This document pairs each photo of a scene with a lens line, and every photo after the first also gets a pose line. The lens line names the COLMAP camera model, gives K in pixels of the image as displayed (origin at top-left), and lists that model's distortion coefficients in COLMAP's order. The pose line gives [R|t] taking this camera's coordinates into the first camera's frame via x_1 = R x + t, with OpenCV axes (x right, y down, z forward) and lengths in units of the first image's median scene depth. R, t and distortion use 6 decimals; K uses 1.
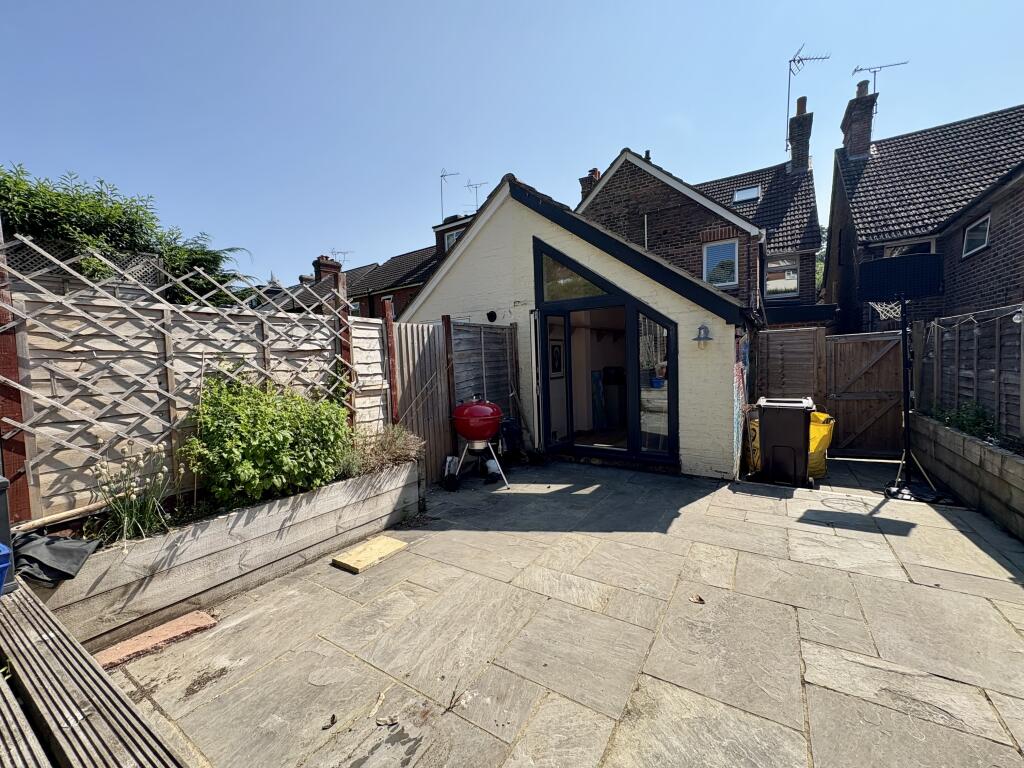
lens RADIAL K [[411.4, 0, 511.2], [0, 411.4, 382.3], [0, 0, 1]] dist [0.002328, -0.000293]
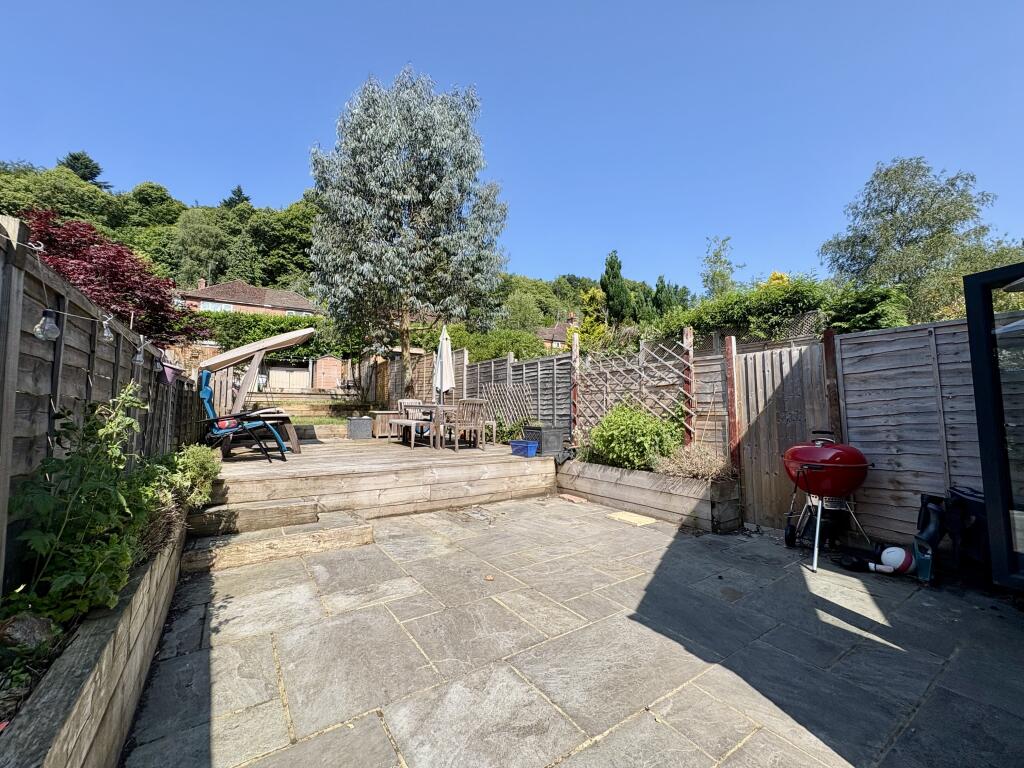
lens RADIAL K [[411.4, 0, 510.3], [0, 411.4, 379.1], [0, 0, 1]] dist [0.002328, -0.000293]
pose [[-0.399069, -0.047254, -0.915702, 1.176340], [-0.037281, 0.998682, -0.035289, -0.027168], [0.916163, 0.020055, -0.400305, 1.120123]]
